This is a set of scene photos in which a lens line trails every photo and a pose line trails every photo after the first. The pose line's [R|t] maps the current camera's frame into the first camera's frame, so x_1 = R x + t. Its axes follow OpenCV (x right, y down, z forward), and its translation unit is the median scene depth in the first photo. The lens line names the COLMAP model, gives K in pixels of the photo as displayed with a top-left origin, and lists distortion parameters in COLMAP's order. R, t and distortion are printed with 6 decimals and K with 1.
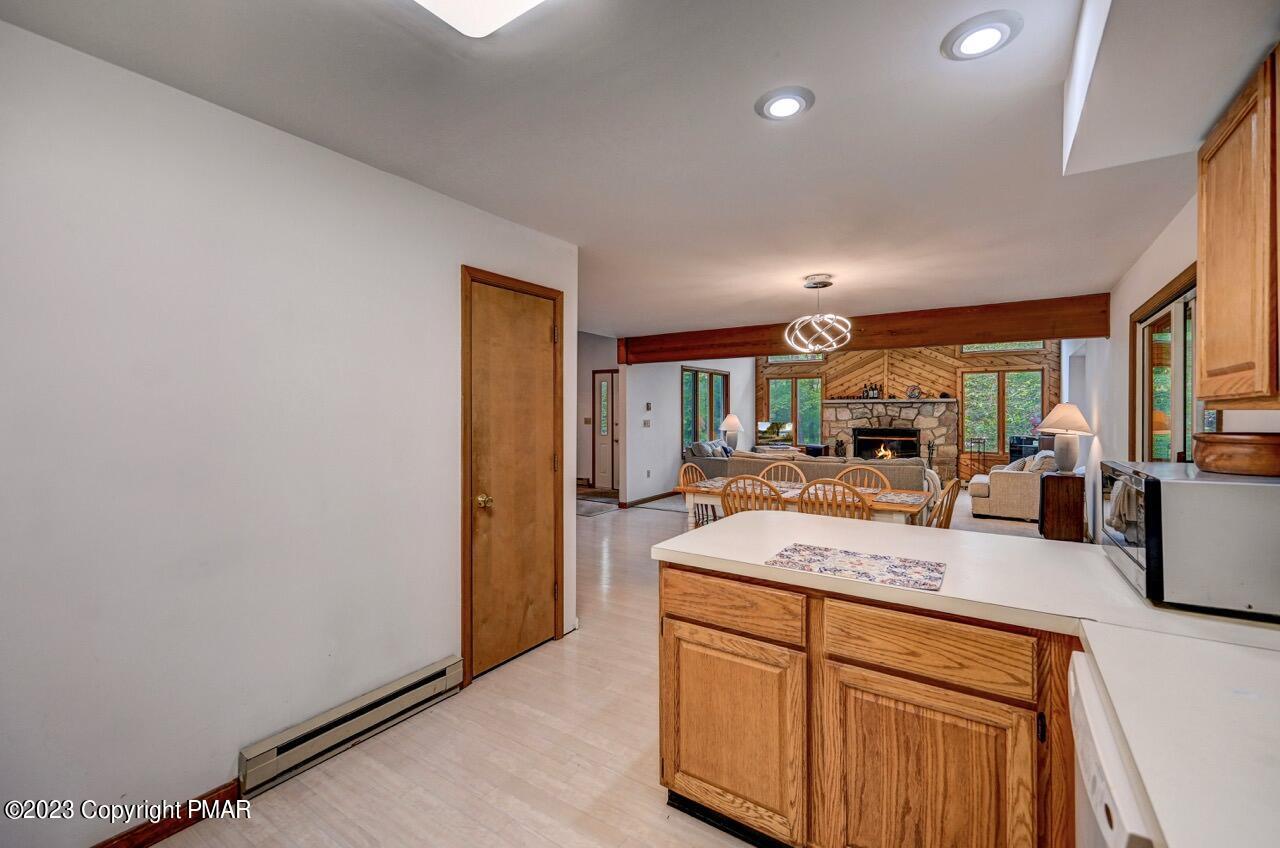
lens RADIAL K [[540.0, 0, 643.1], [0, 540.0, 416.3], [0, 0, 1]] dist [-0.000996, -0.000101]
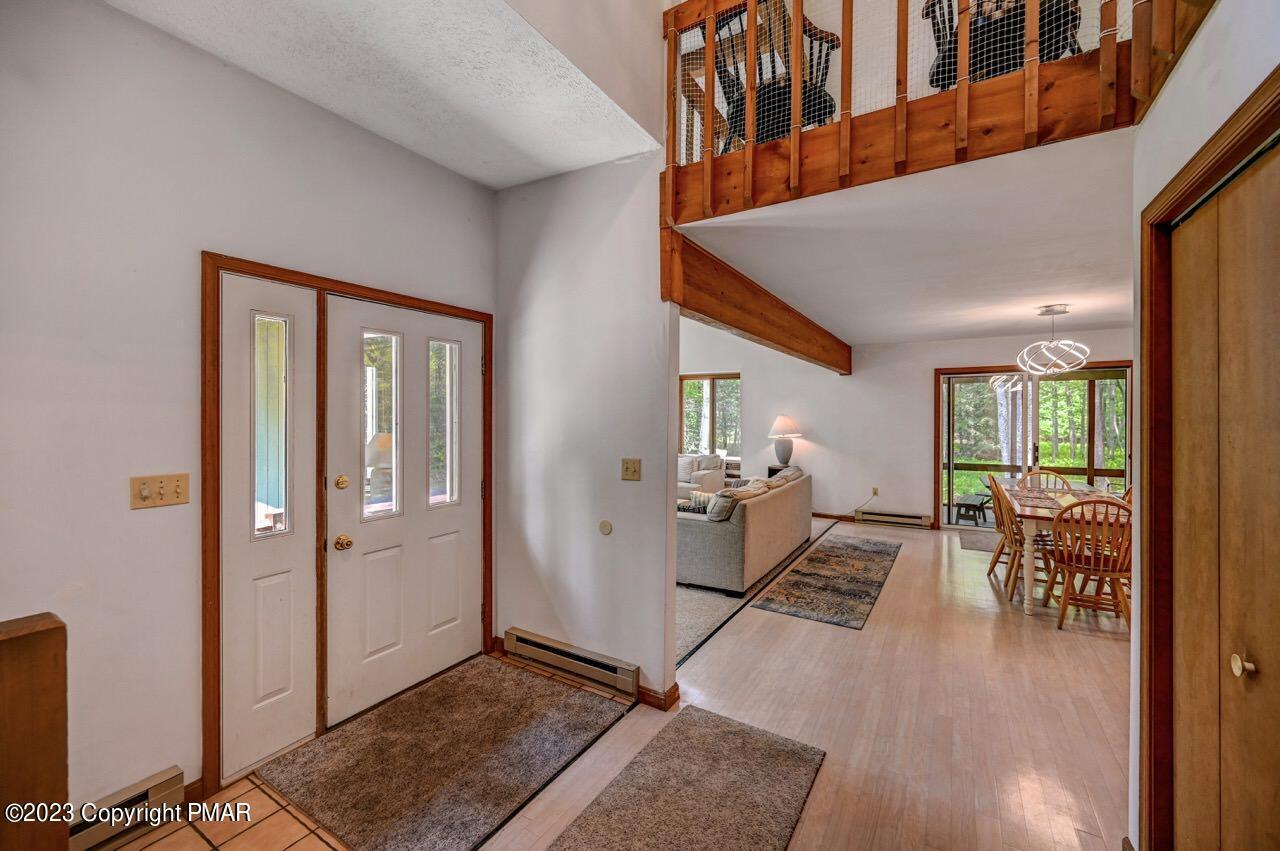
lens RADIAL K [[514.5, 0, 642.6], [0, 514.5, 414.0], [0, 0, 1]] dist [-0.001176, 0.000033]
pose [[-0.040964, -0.002374, 0.999158, -0.306983], [0.005648, 0.999981, 0.002607, -0.019536], [-0.999145, 0.005750, -0.040949, 0.837853]]
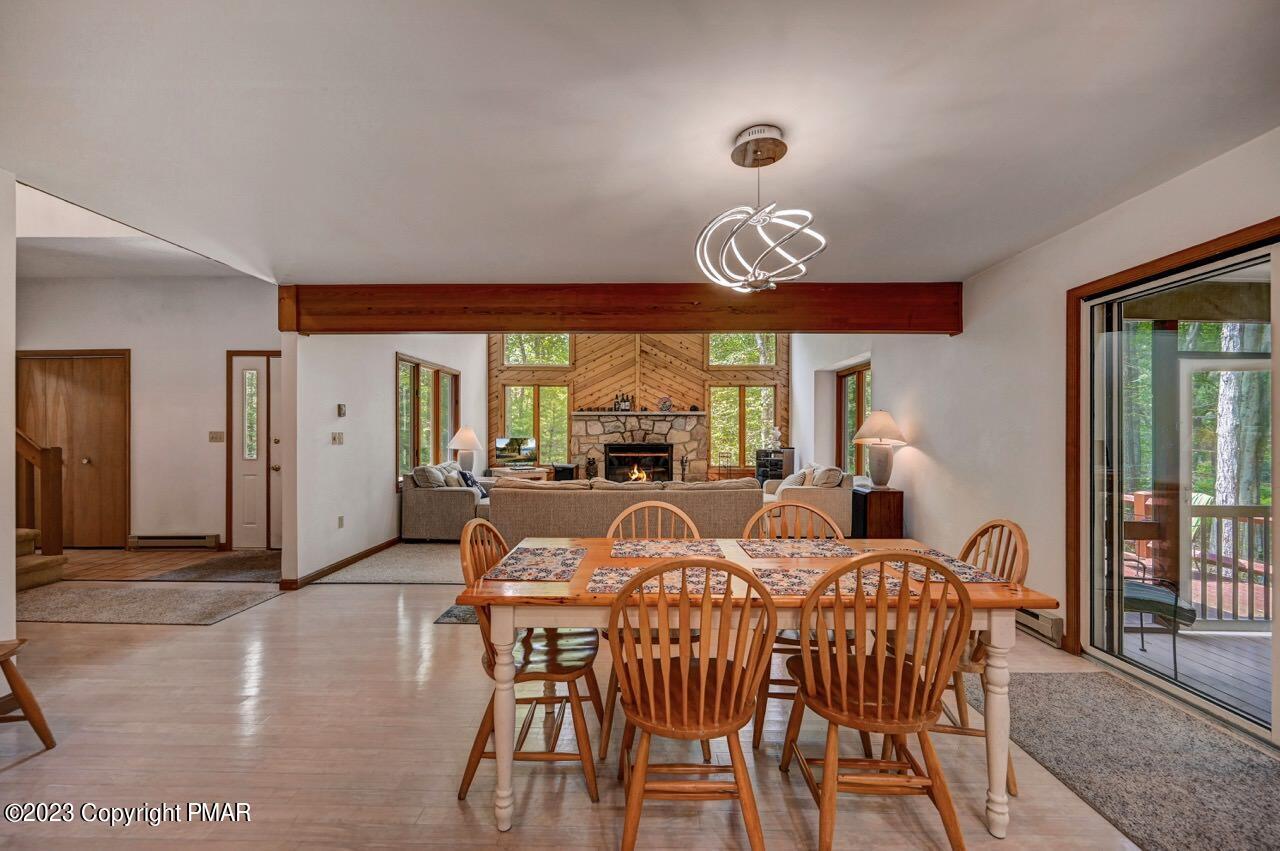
lens RADIAL K [[508.7, 0, 639.2], [0, 508.7, 431.8], [0, 0, 1]] dist [-0.002489, -0.000417]
pose [[0.843388, 0.001427, 0.537303, -0.011915], [0.003403, 0.999962, -0.007998, 0.009884], [-0.537294, 0.008573, 0.843351, 0.293698]]
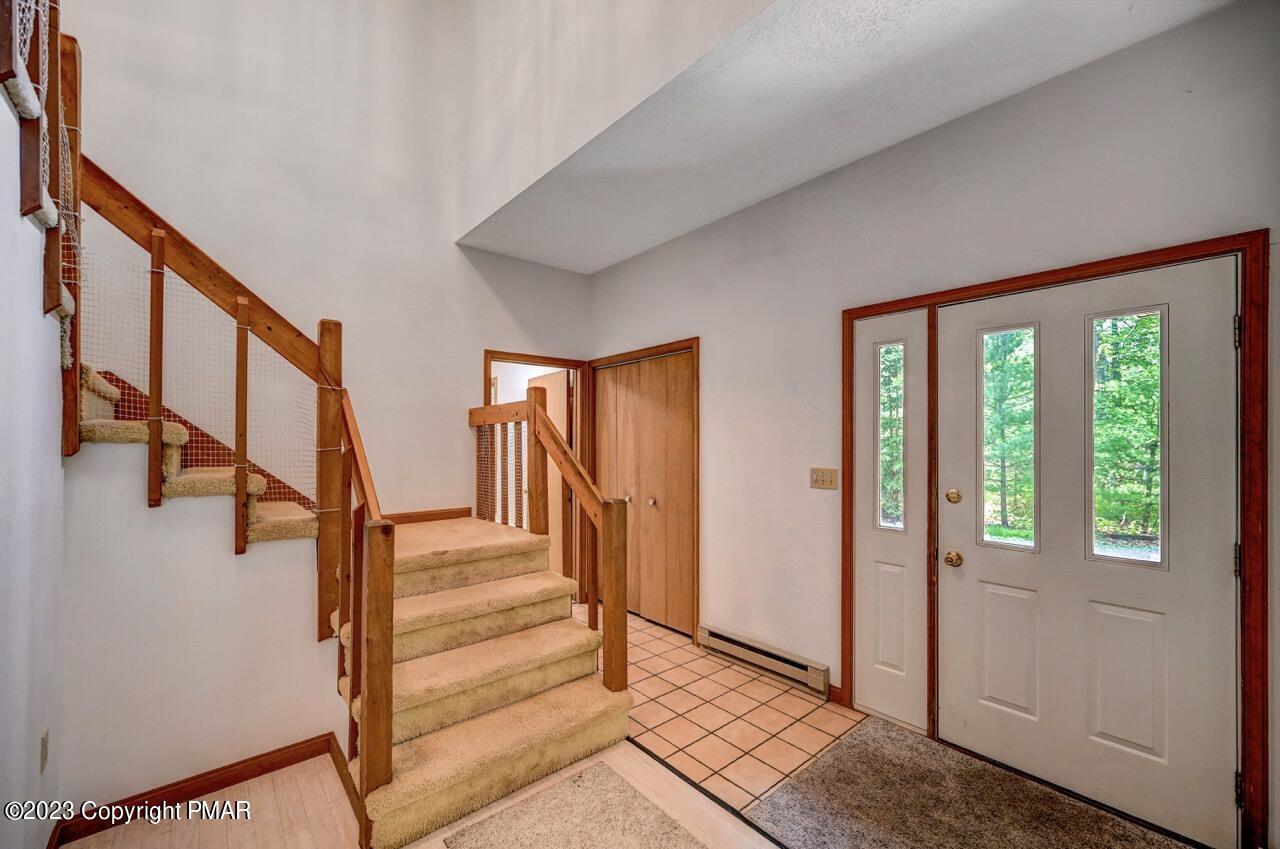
lens RADIAL K [[514.9, 0, 638.3], [0, 514.9, 441.4], [0, 0, 1]] dist [0.002043, 0.000075]
pose [[0.962172, 0.004526, -0.272404, -0.125854], [-0.006340, 0.999963, -0.005778, -0.009901], [0.272367, 0.007286, 0.962166, 0.698111]]
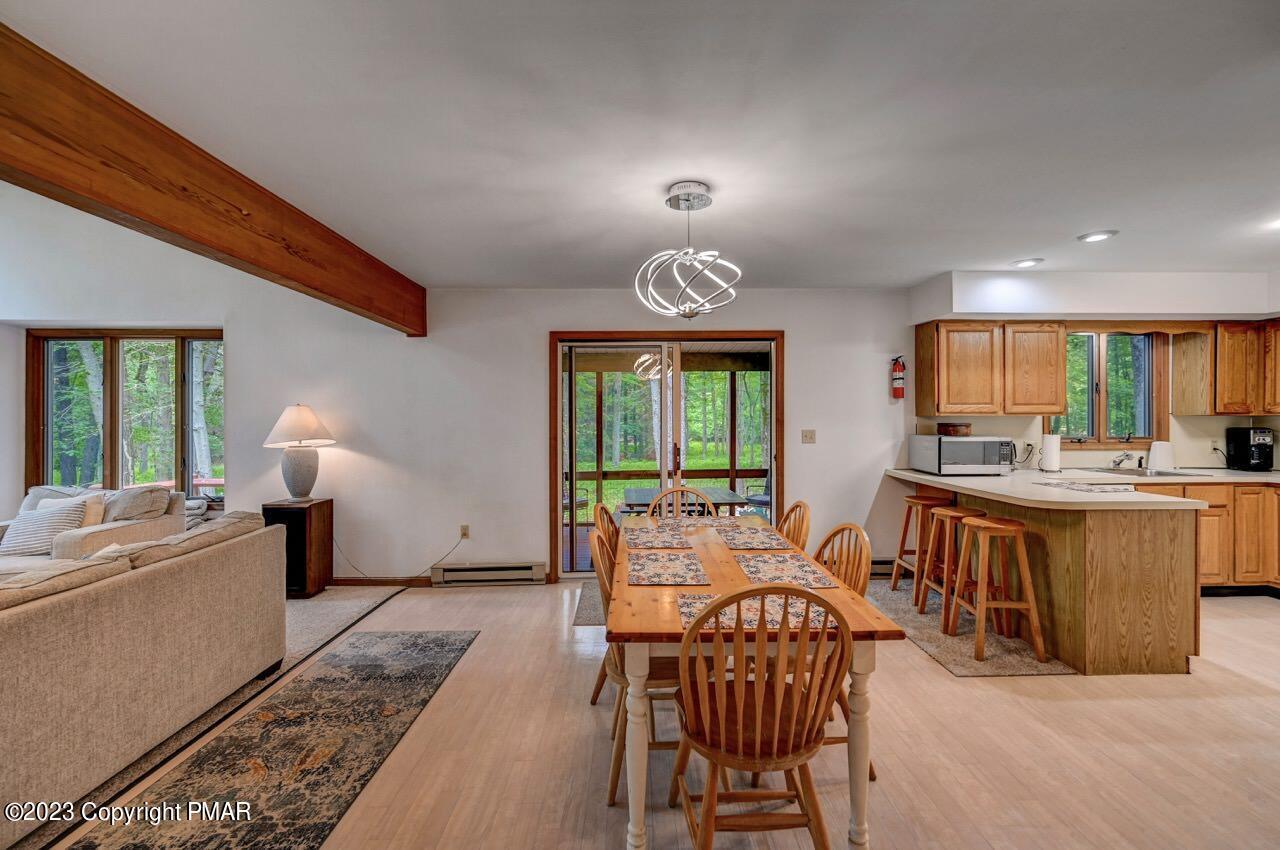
lens RADIAL K [[540.3, 0, 654.1], [0, 540.3, 420.2], [0, 0, 1]] dist [-0.000502, 0.000522]
pose [[-0.583205, -0.001850, 0.812323, -0.060061], [0.007603, 0.999941, 0.007736, -0.003270], [-0.812289, 0.010688, -0.583157, 0.614158]]
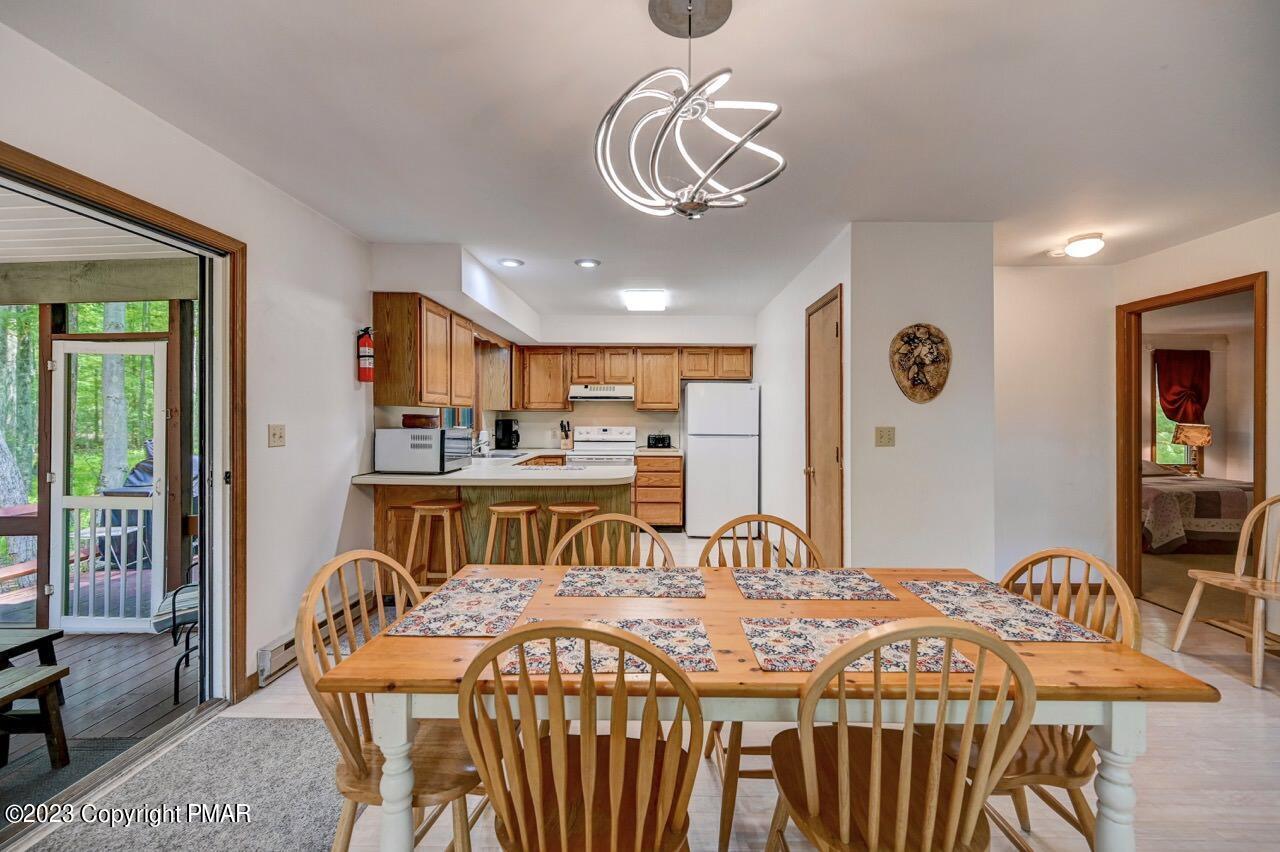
lens RADIAL K [[527.8, 0, 643.6], [0, 527.8, 415.8], [0, 0, 1]] dist [-0.000973, 0.000038]
pose [[-0.841399, -0.003227, -0.540404, 0.234482], [-0.005477, 0.999982, 0.002557, 0.003846], [0.540386, 0.005111, -0.841402, 0.561729]]
